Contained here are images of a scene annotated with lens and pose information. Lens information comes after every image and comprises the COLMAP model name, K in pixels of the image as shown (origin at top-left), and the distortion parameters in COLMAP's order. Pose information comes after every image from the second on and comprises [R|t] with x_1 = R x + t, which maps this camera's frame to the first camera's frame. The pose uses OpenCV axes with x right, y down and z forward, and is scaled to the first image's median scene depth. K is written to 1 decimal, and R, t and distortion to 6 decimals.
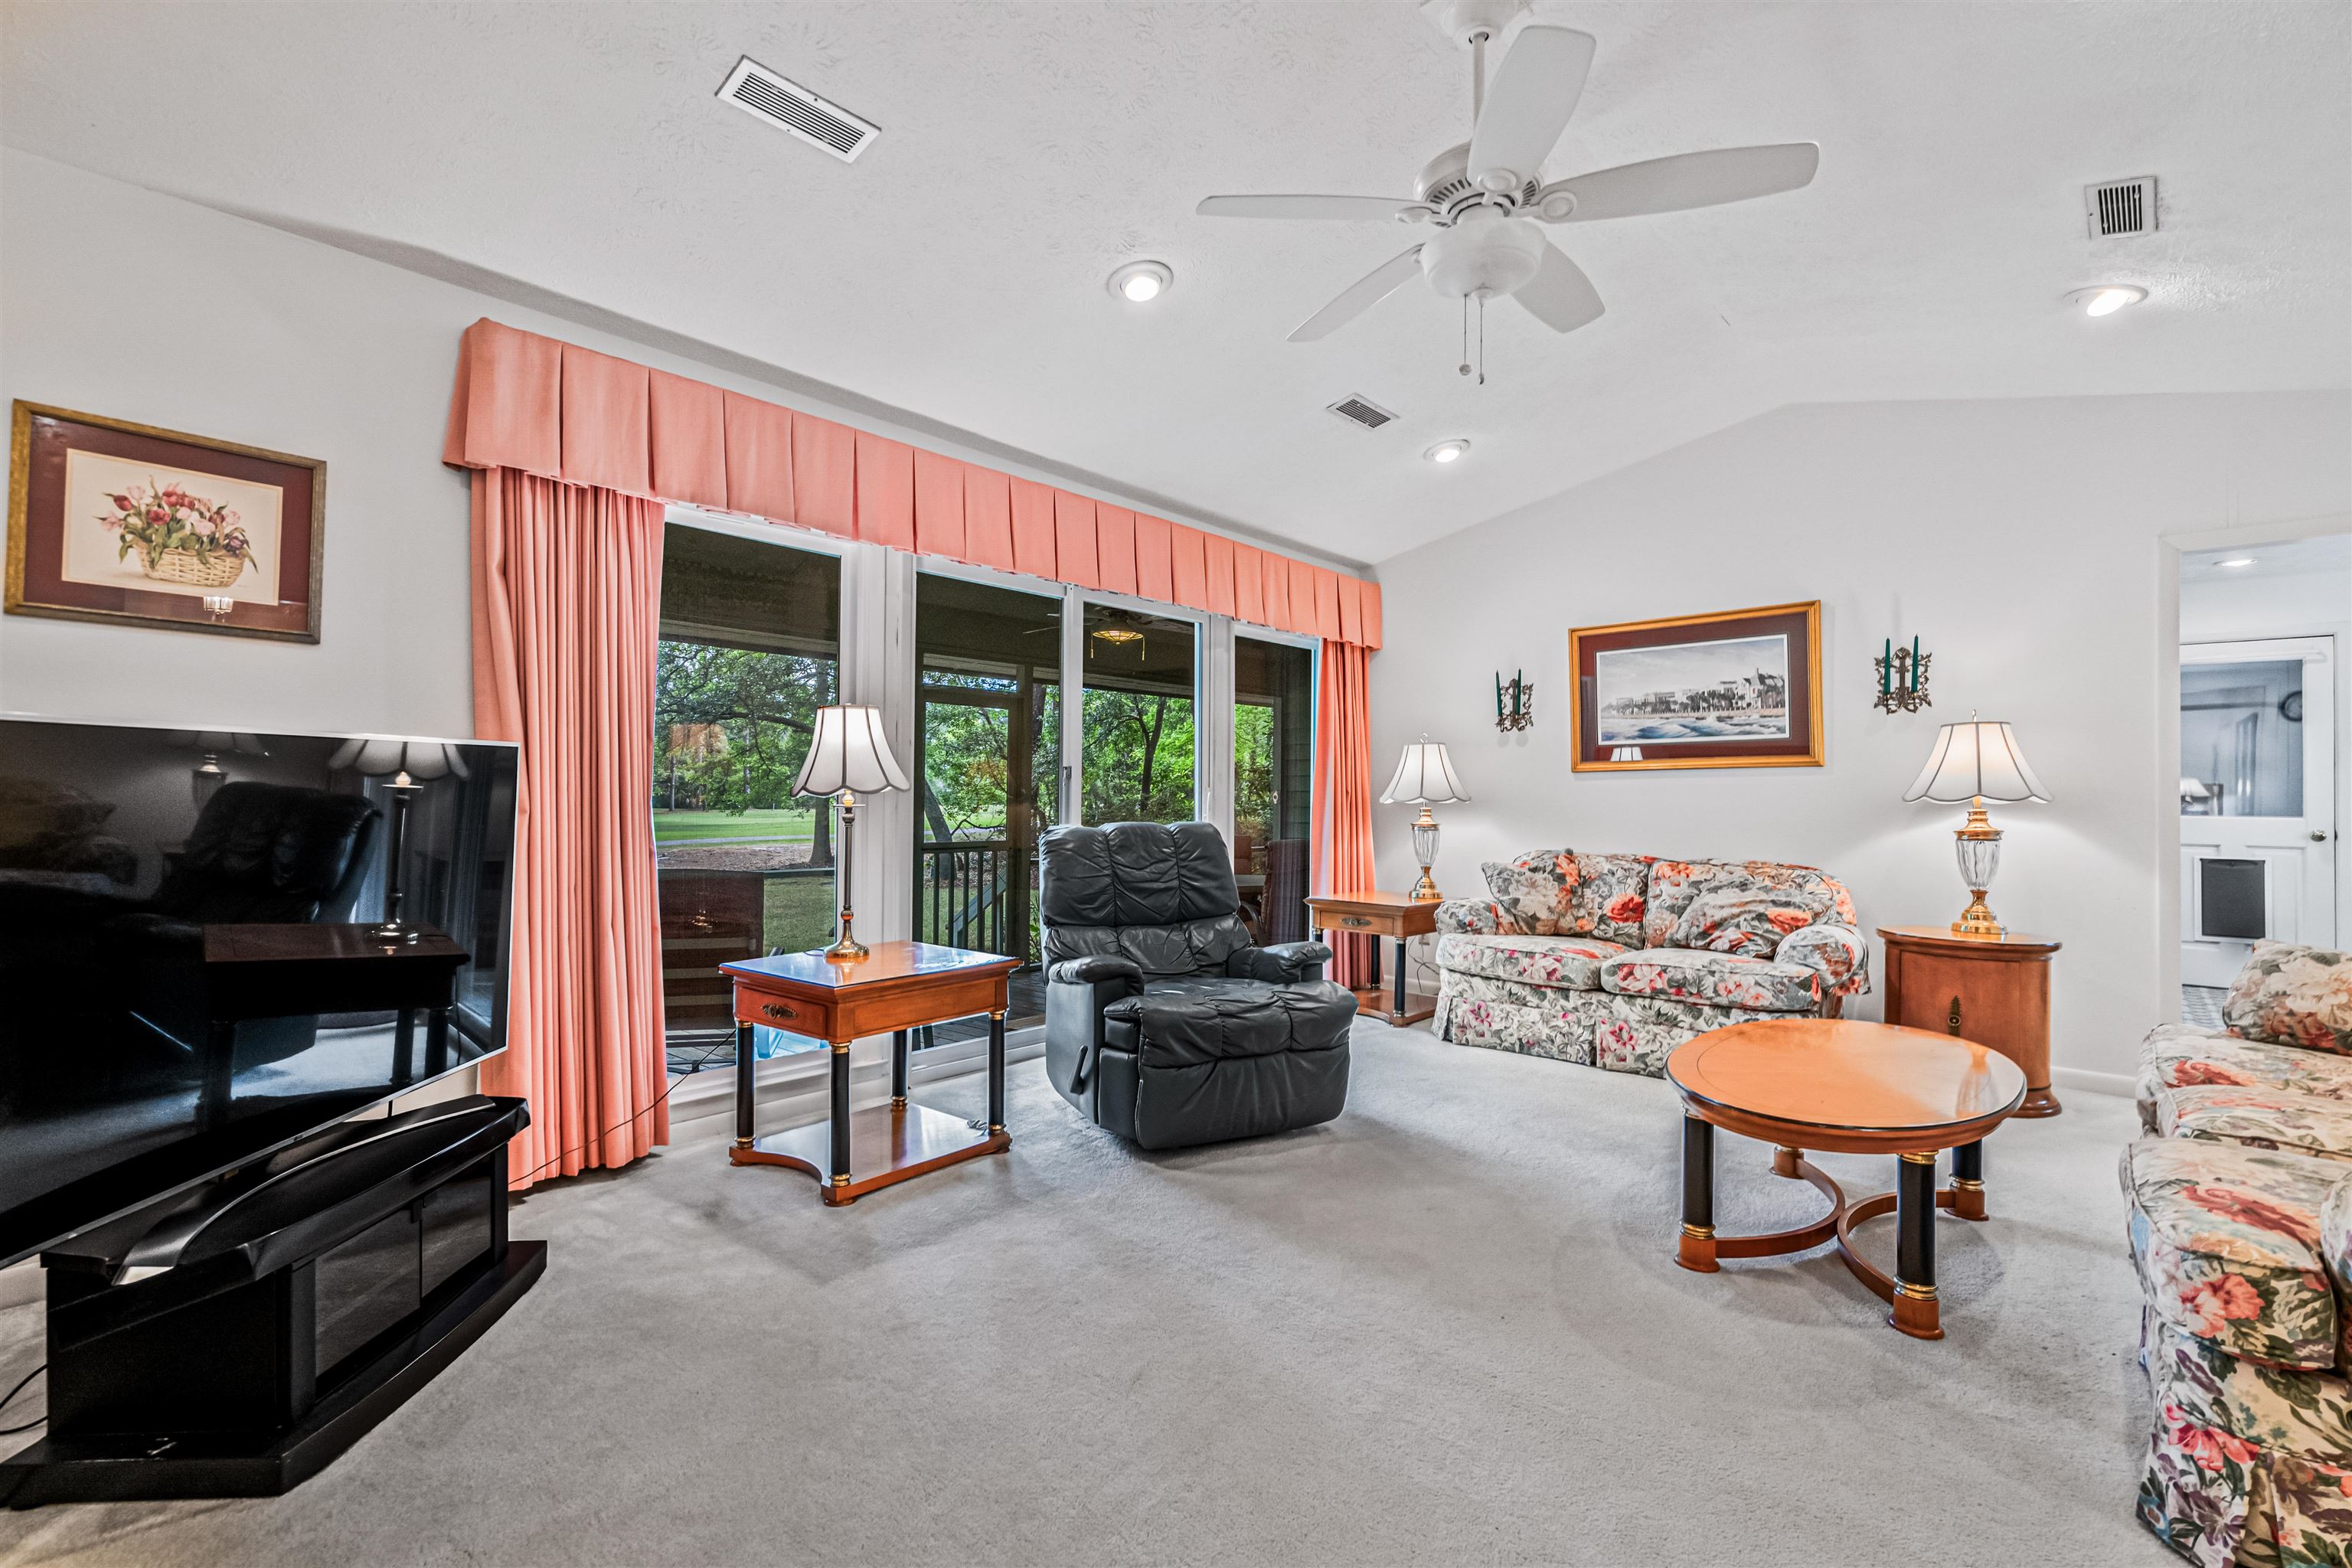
lens RADIAL K [[1076.6, 0, 1170.1], [0, 1076.6, 795.5], [0, 0, 1]] dist [-0.003413, 0.000823]
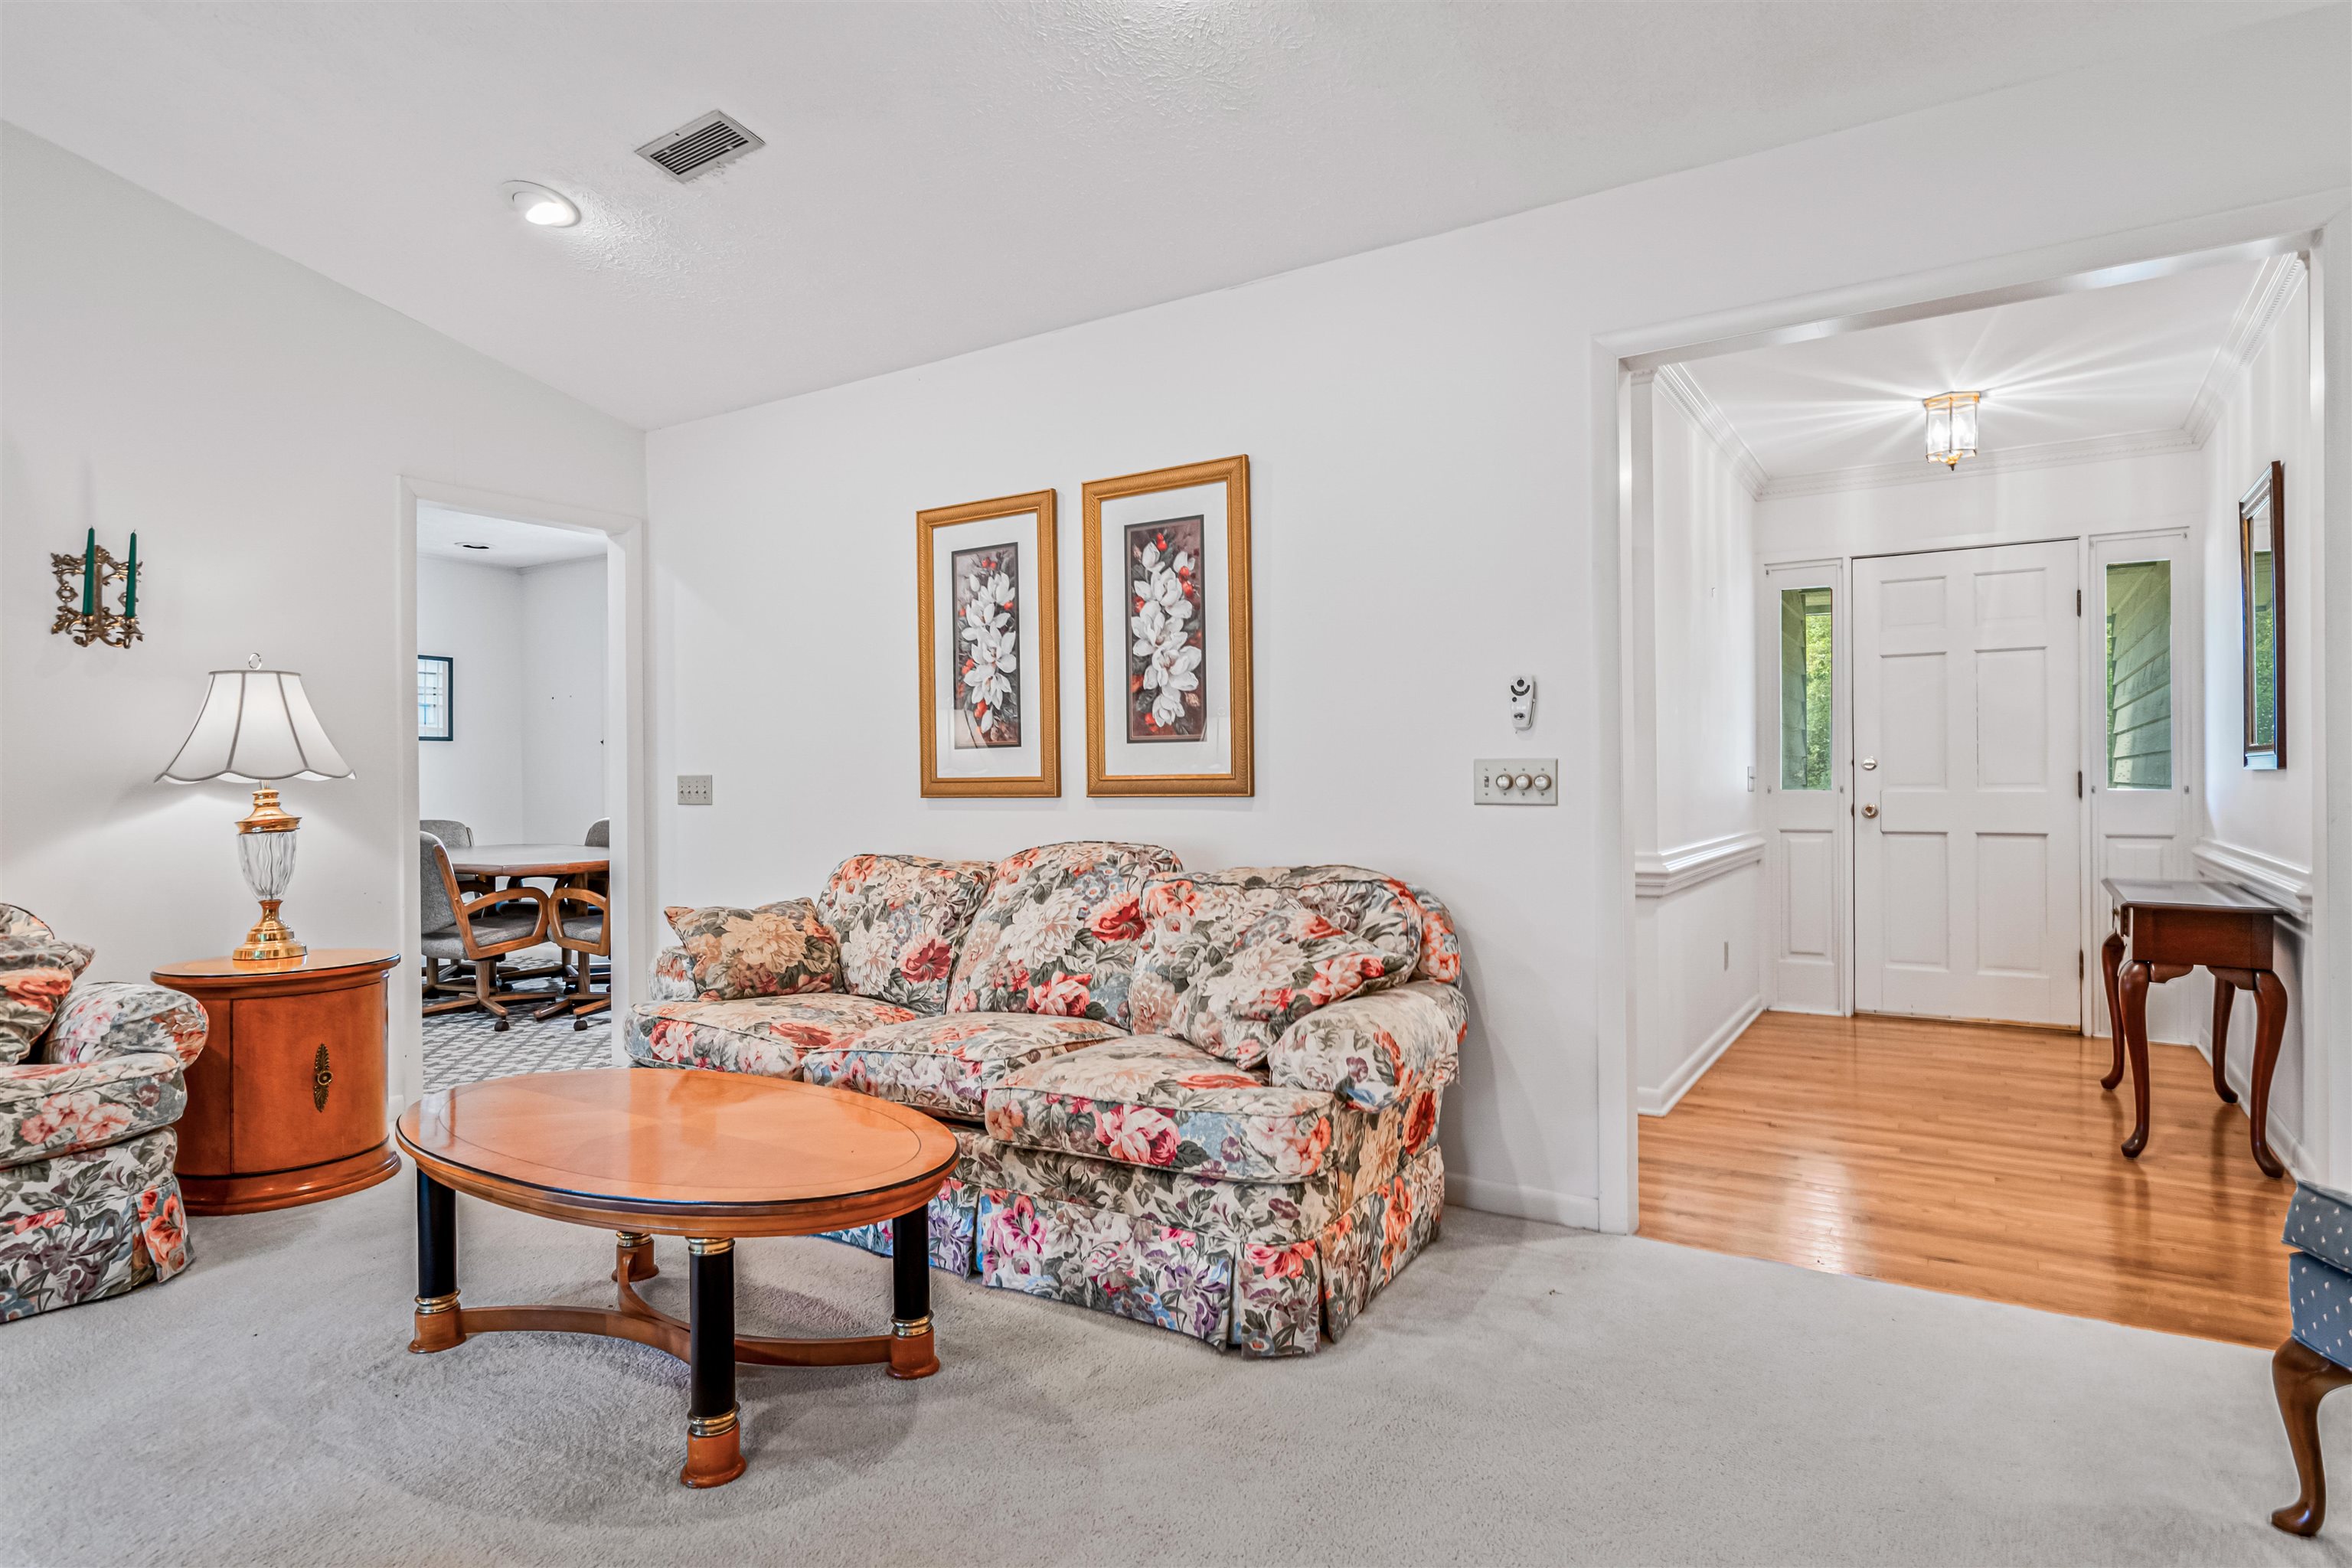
lens RADIAL K [[1280.4, 0, 1181.6], [0, 1280.4, 778.8], [0, 0, 1]] dist [0.003319, 0.000679]
pose [[-0.151496, -0.007440, 0.988430, -0.213272], [0.008165, 0.999928, 0.008778, 0.002768], [-0.988424, 0.009401, -0.151424, 0.534426]]
